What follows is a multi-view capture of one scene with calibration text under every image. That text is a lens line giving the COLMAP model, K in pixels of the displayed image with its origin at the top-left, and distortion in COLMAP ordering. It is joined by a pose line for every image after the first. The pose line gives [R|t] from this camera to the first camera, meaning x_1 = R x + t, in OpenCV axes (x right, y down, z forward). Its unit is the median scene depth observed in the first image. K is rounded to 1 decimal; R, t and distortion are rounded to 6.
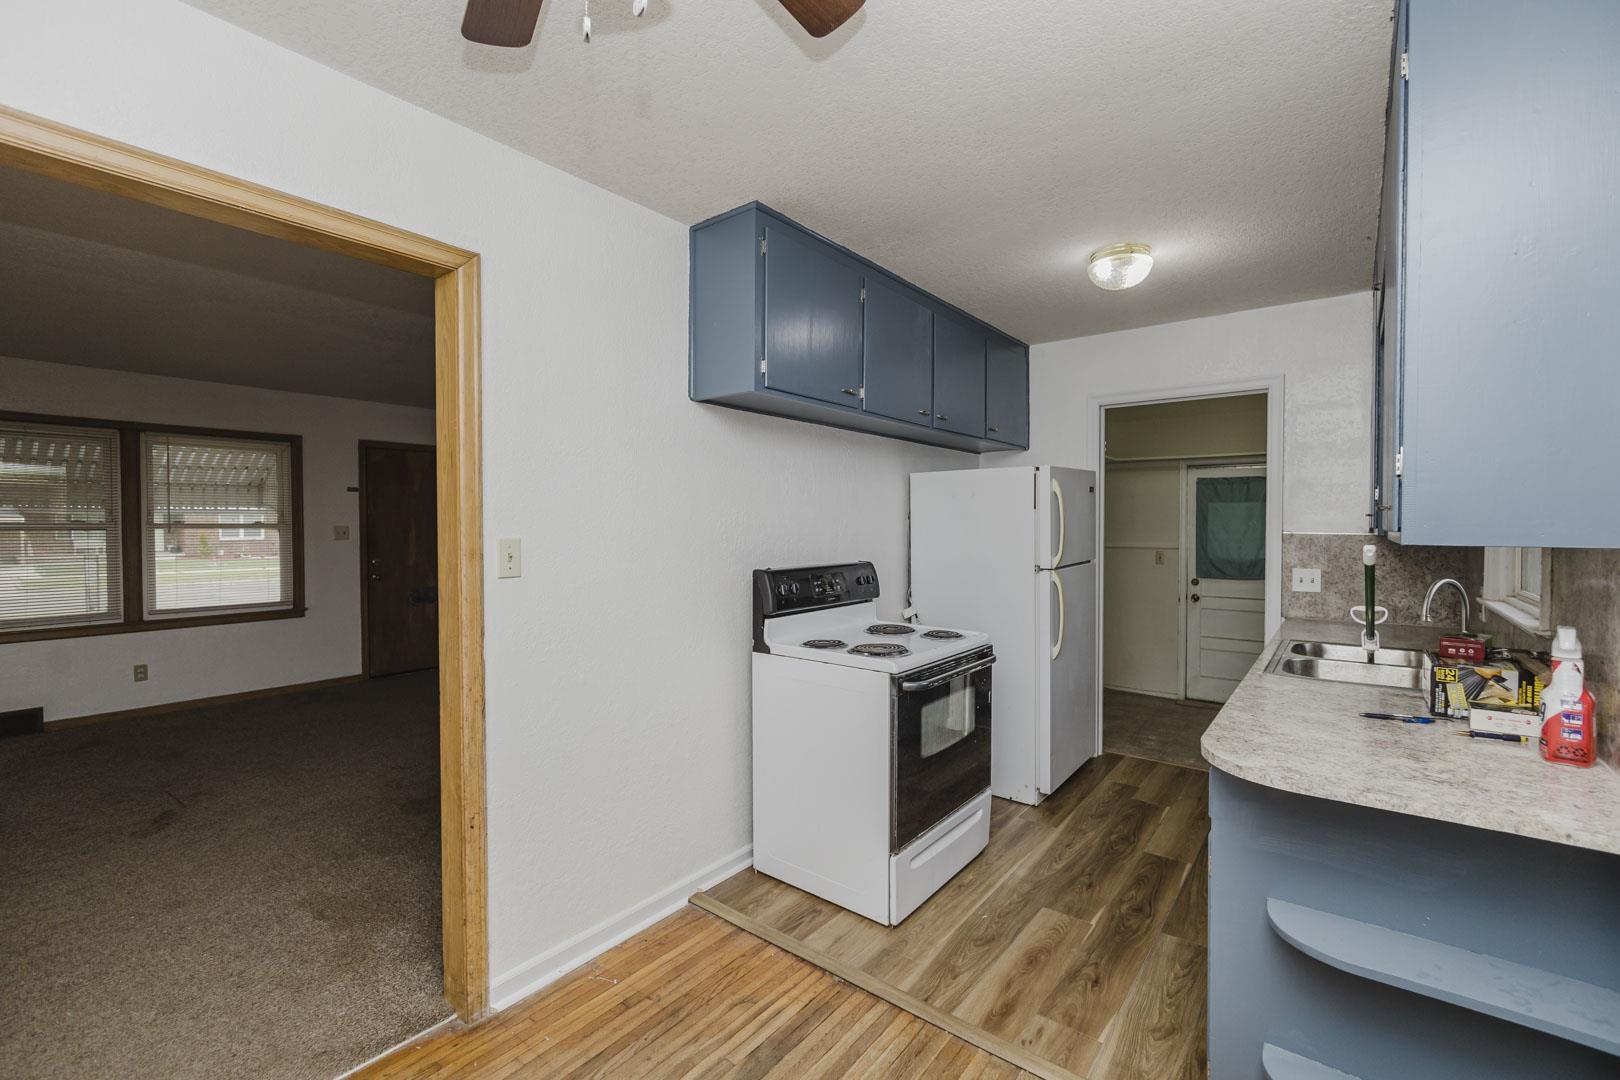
lens RADIAL K [[692.6, 0, 804.6], [0, 692.6, 539.5], [0, 0, 1]] dist [-0.003373, 0.001026]
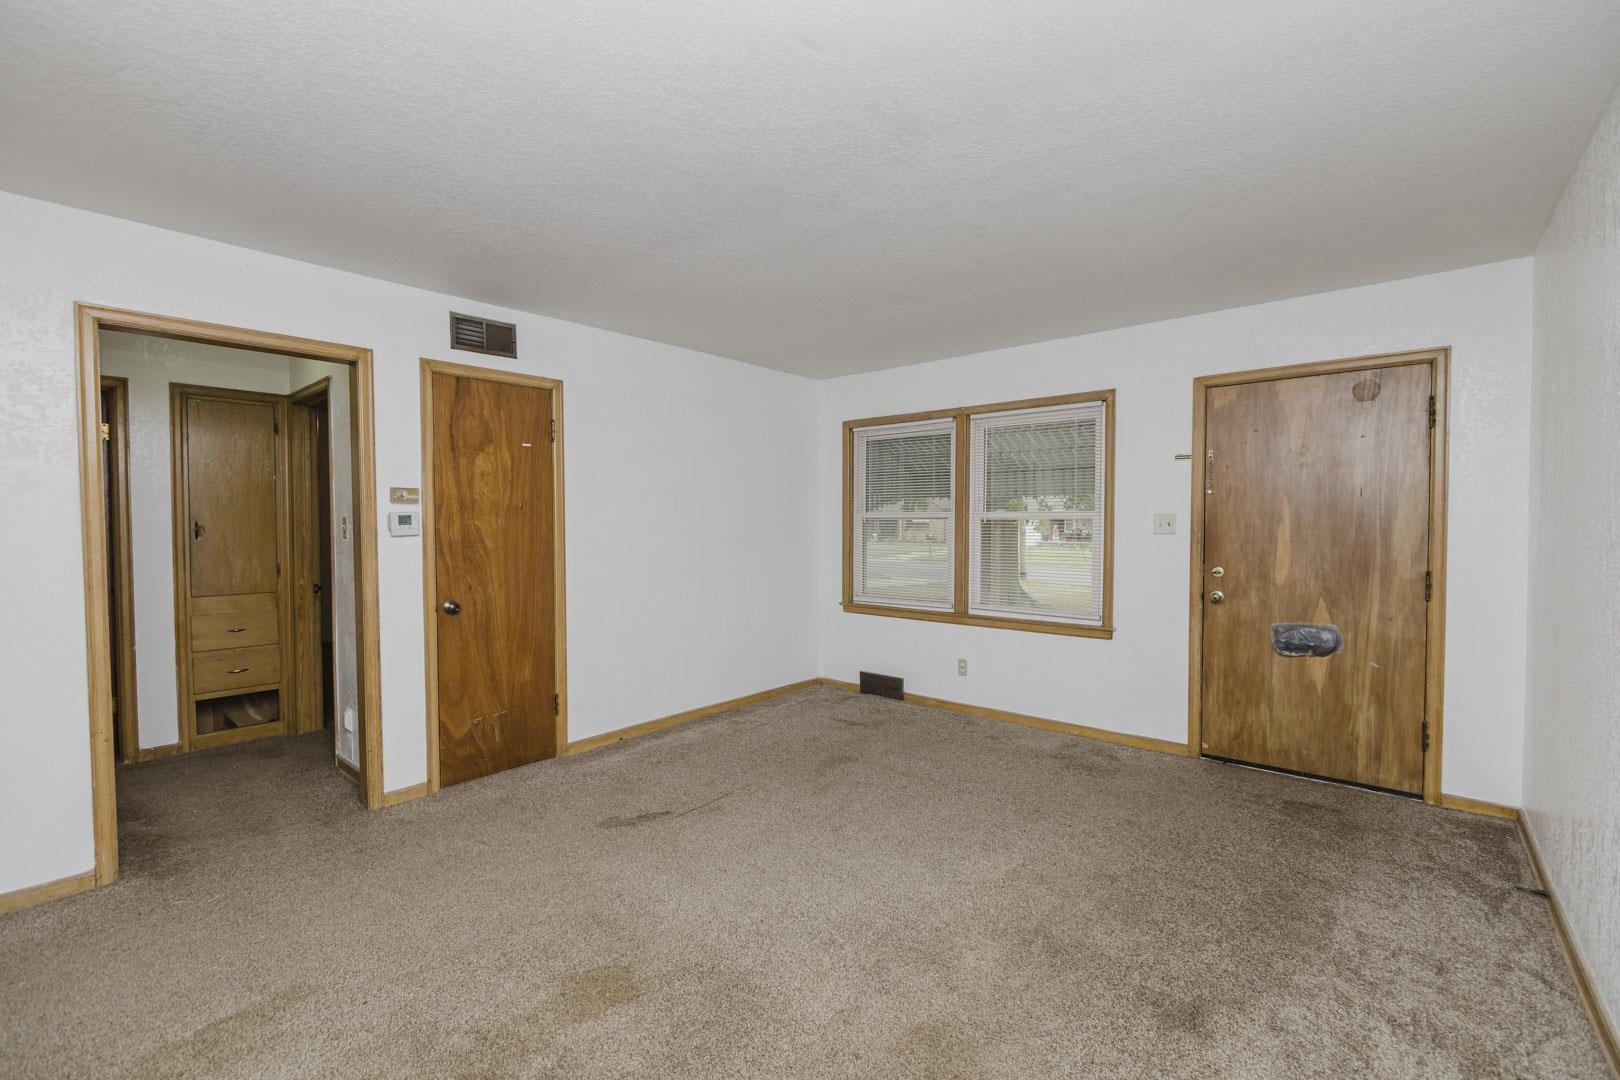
lens RADIAL K [[692.6, 0, 810.5], [0, 692.6, 539.7], [0, 0, 1]] dist [-0.003373, 0.001026]
pose [[-0.034023, 0.027801, -0.999034, 0.007908], [-0.017037, 0.999452, 0.028393, -0.009054], [0.999276, 0.017987, -0.033530, 0.812755]]
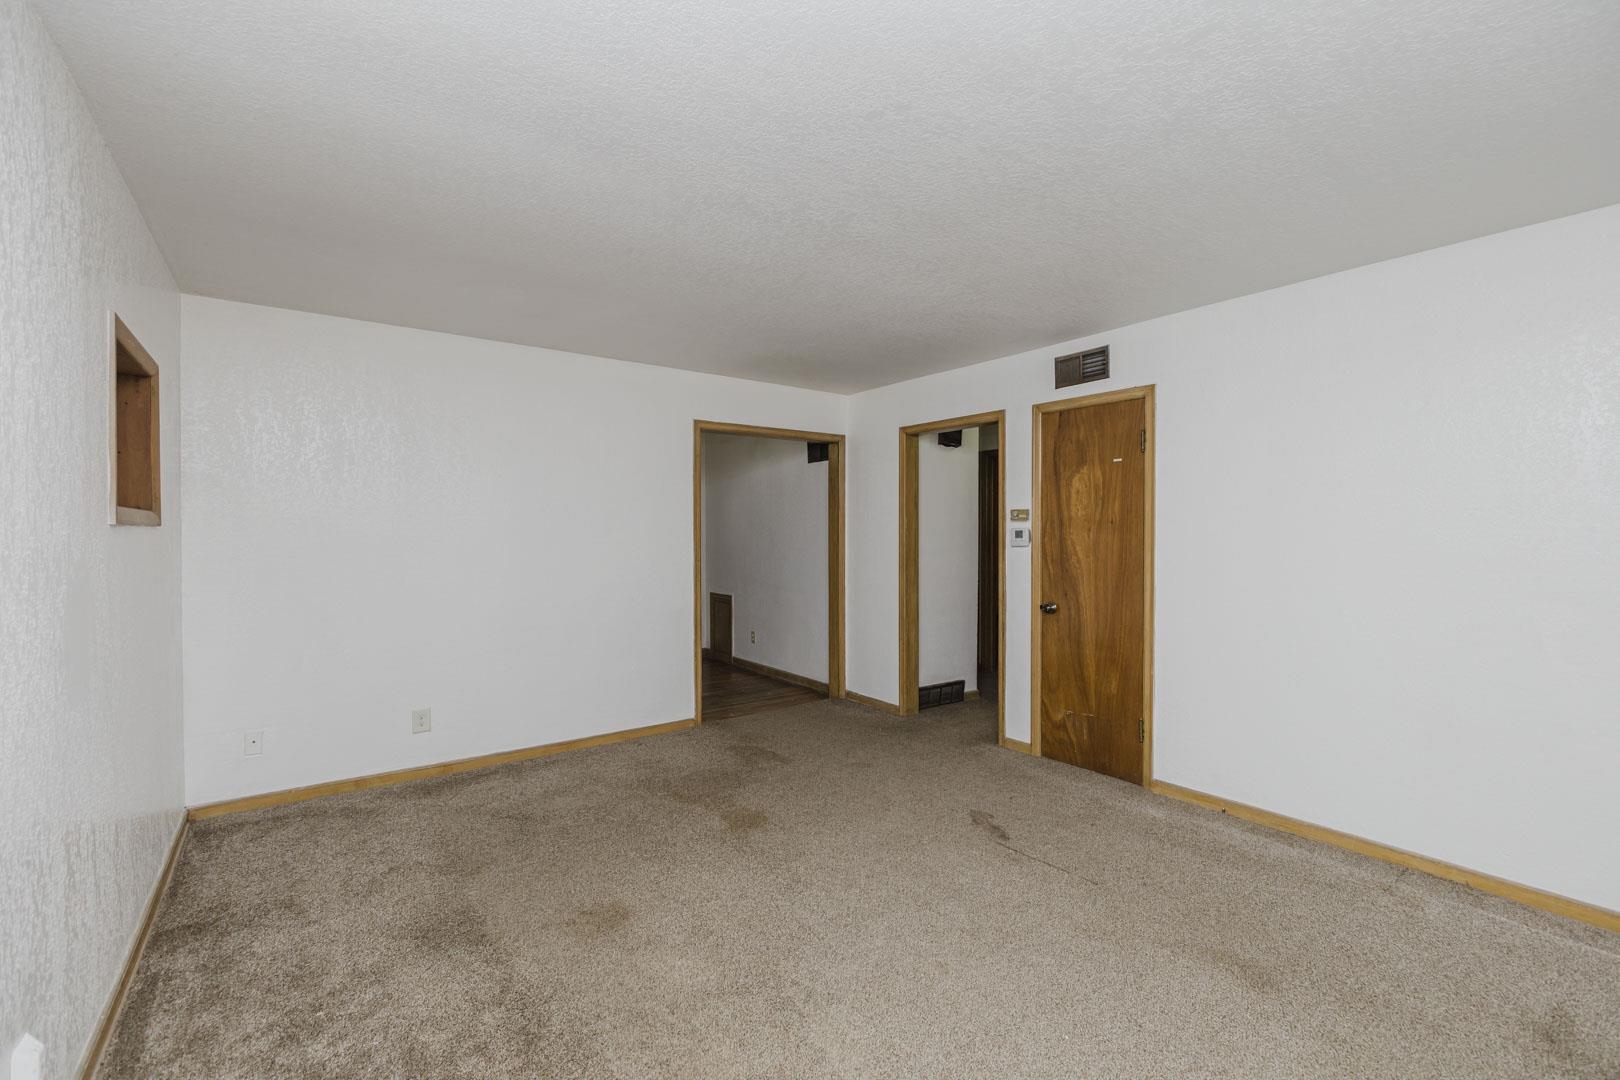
lens RADIAL K [[692.6, 0, 807.9], [0, 692.6, 539.4], [0, 0, 1]] dist [-0.003373, 0.001026]
pose [[-0.969278, -0.002757, 0.245953, -0.593633], [0.004809, 0.999534, 0.030154, -0.023037], [-0.245921, 0.030411, -0.968813, 1.295938]]
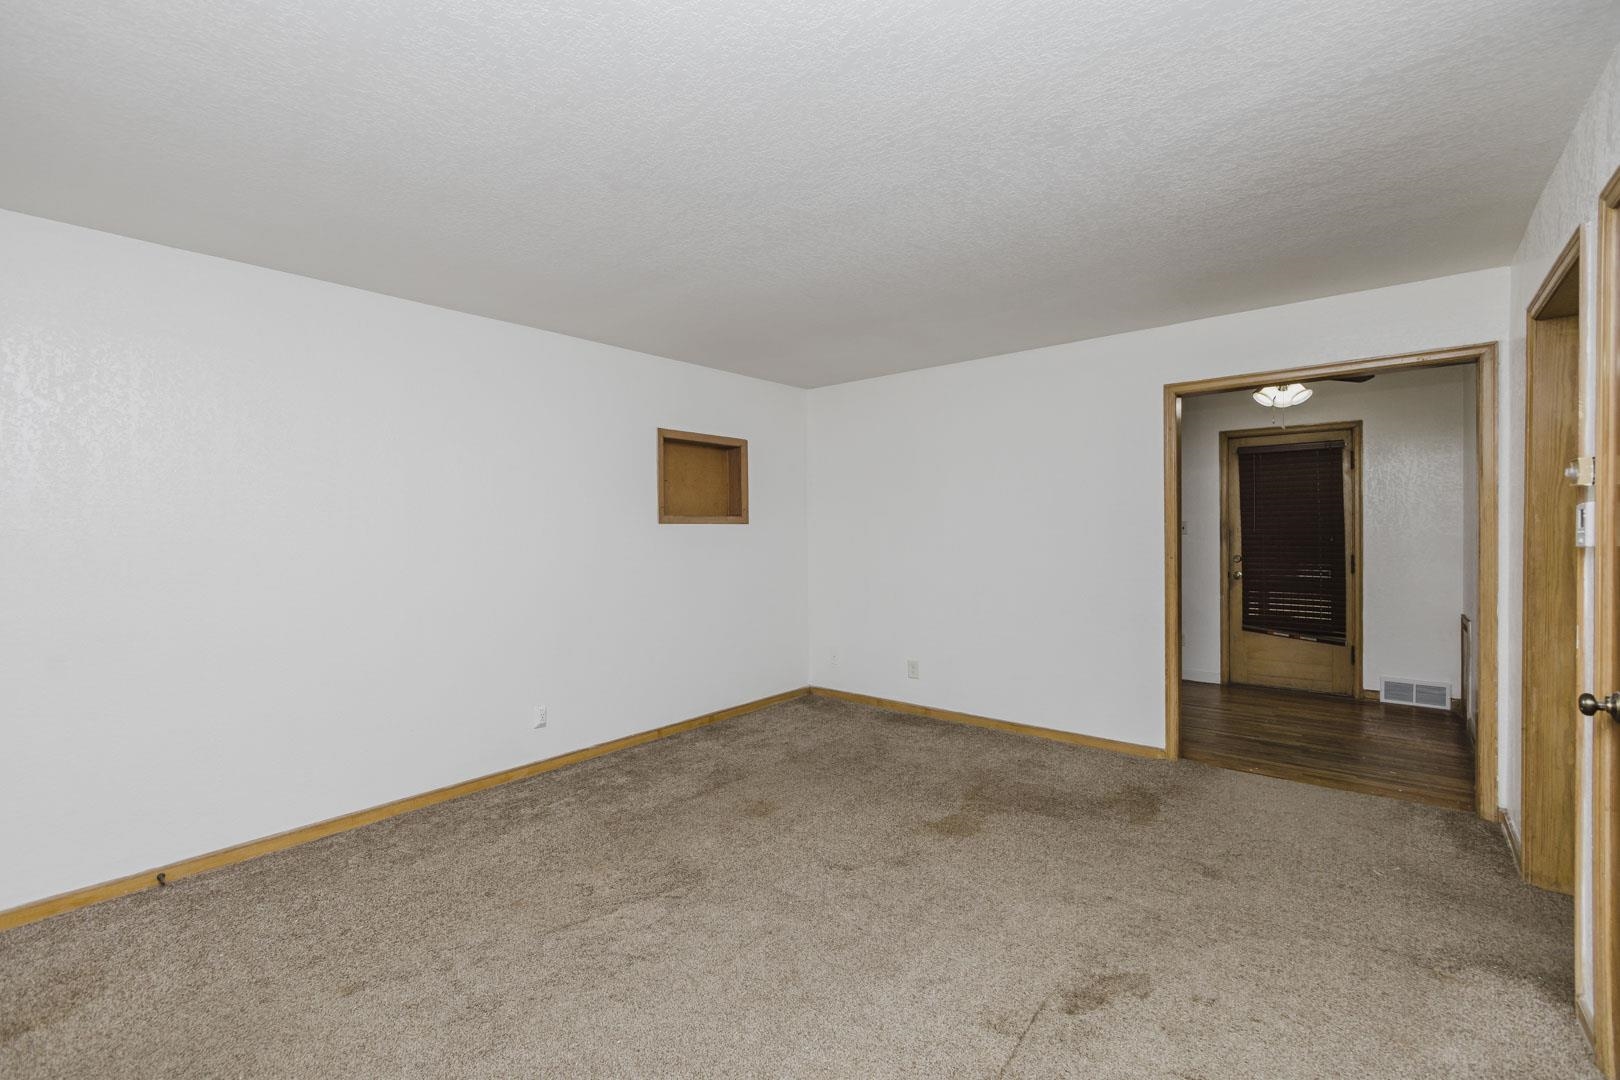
lens RADIAL K [[692.6, 0, 814.0], [0, 692.6, 537.2], [0, 0, 1]] dist [-0.003373, 0.001026]
pose [[0.008307, -0.015171, 0.999850, -1.000146], [0.029706, 0.999447, 0.014918, -0.013940], [-0.999524, 0.029577, 0.008753, 0.797959]]
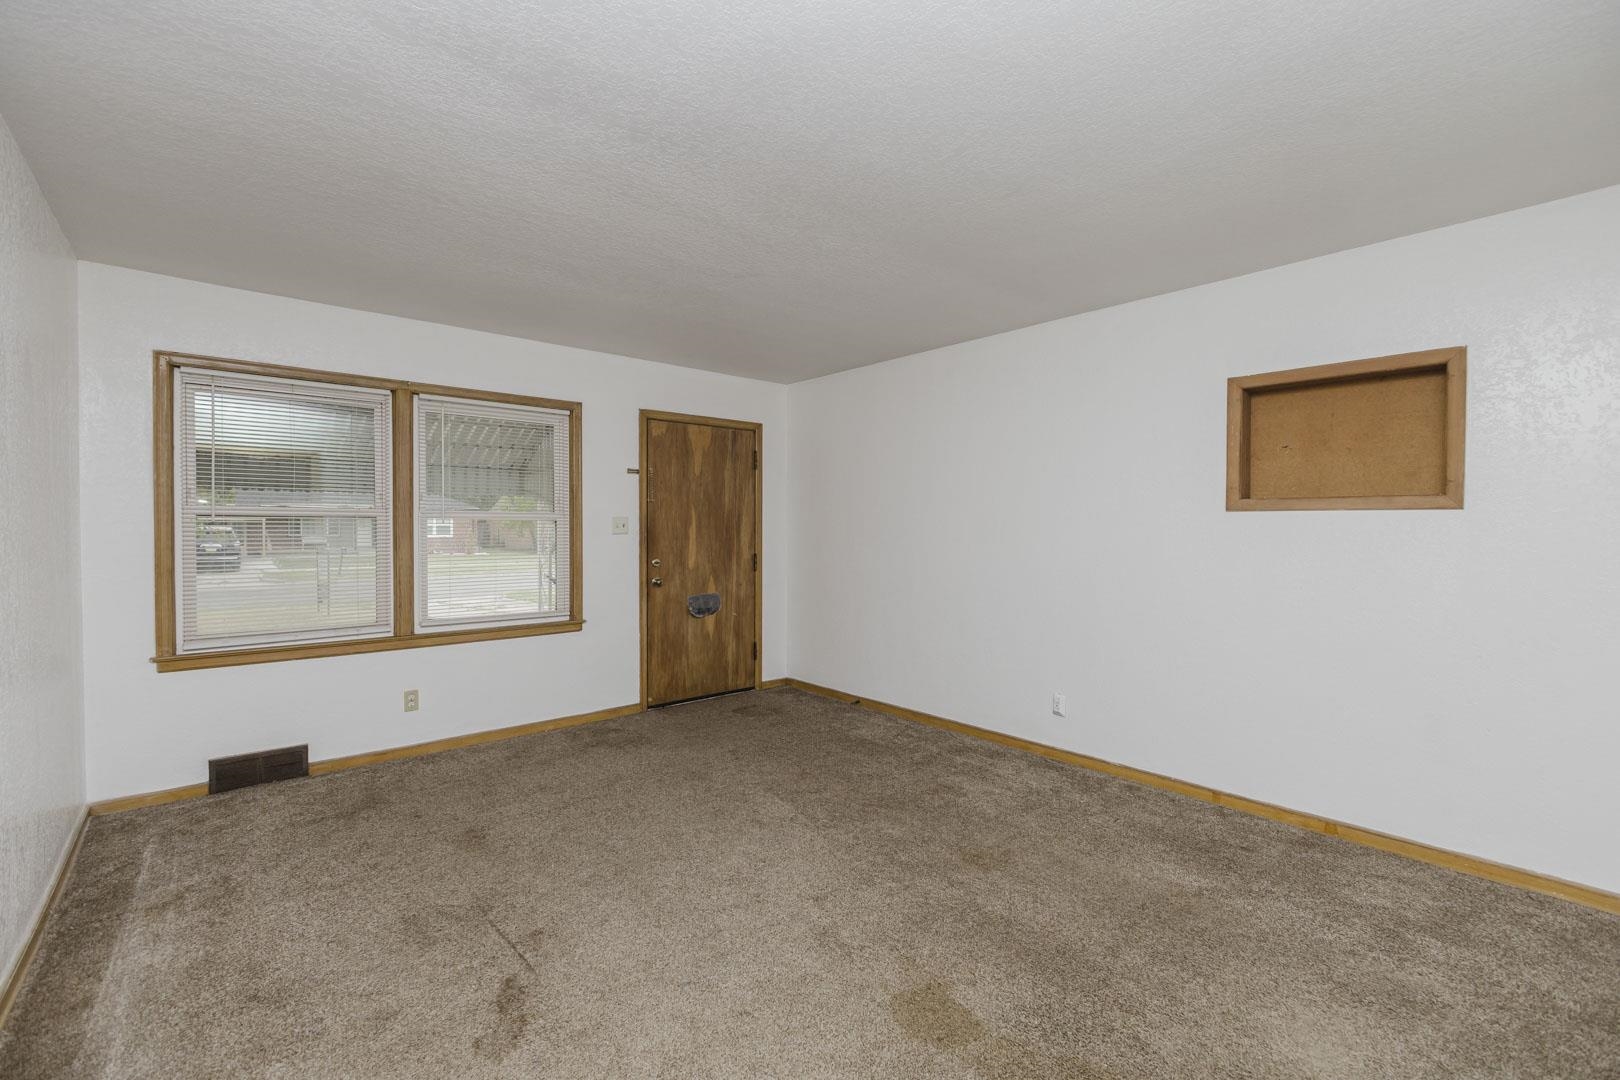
lens RADIAL K [[692.6, 0, 810.5], [0, 692.6, 537.8], [0, 0, 1]] dist [-0.003373, 0.001026]
pose [[0.984851, 0.007689, -0.173230, -0.376986], [-0.008416, 0.999959, -0.003467, 0.006504], [0.173196, 0.004873, 0.984875, 0.301875]]
